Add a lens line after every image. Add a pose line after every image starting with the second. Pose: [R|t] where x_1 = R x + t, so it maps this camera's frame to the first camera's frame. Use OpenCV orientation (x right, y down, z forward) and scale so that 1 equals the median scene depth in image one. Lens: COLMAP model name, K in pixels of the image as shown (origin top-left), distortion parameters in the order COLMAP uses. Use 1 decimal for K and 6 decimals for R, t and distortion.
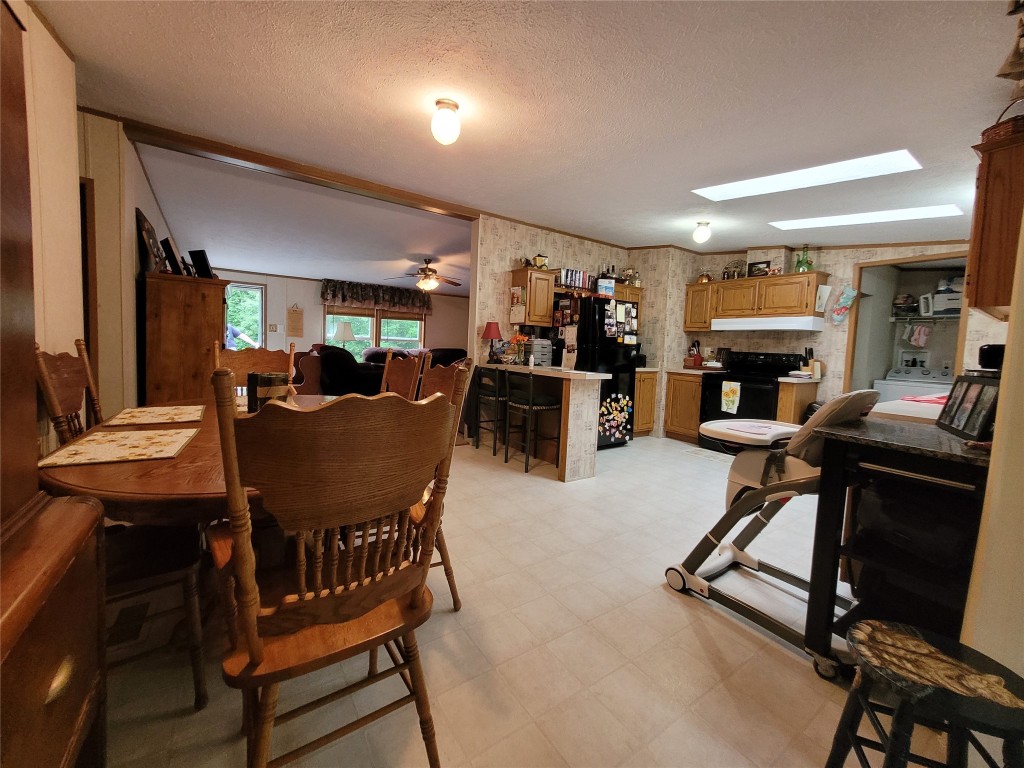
lens RADIAL K [[402.3, 0, 498.8], [0, 402.3, 365.2], [0, 0, 1]] dist [0.008402, -0.000275]
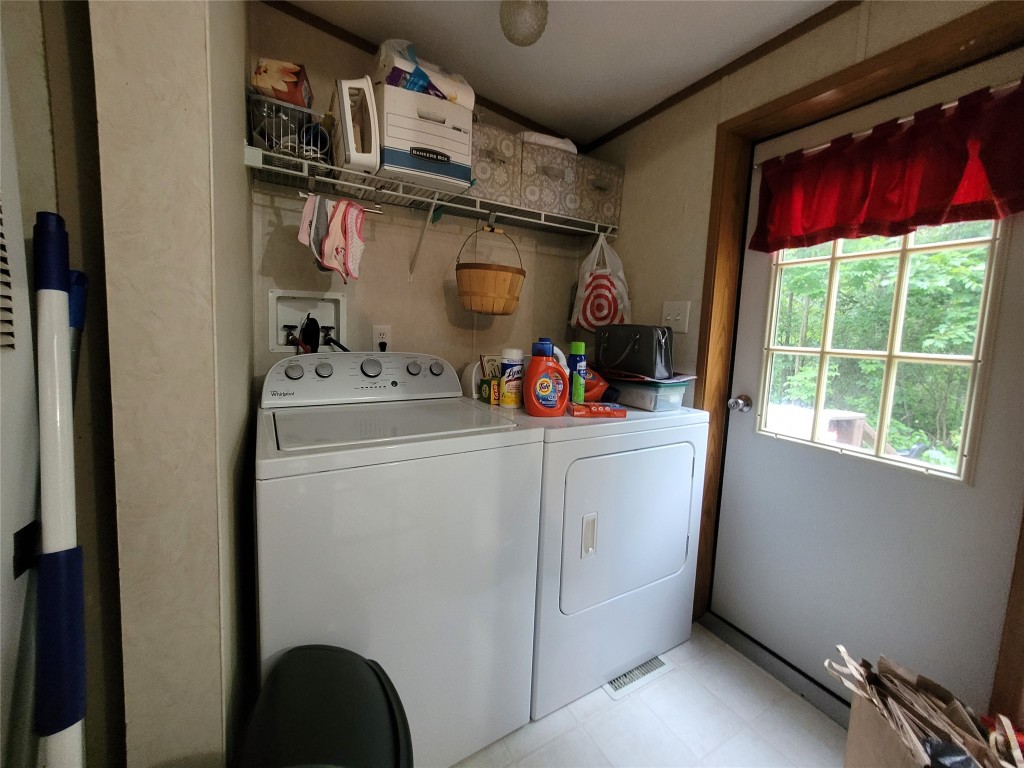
lens RADIAL K [[402.3, 0, 498.8], [0, 402.3, 365.2], [0, 0, 1]] dist [0.008402, -0.000275]
pose [[0.081983, -0.129679, 0.988161, 0.753906], [0.024524, 0.991461, 0.128078, -0.018800], [-0.996332, 0.013734, 0.084463, 0.864877]]
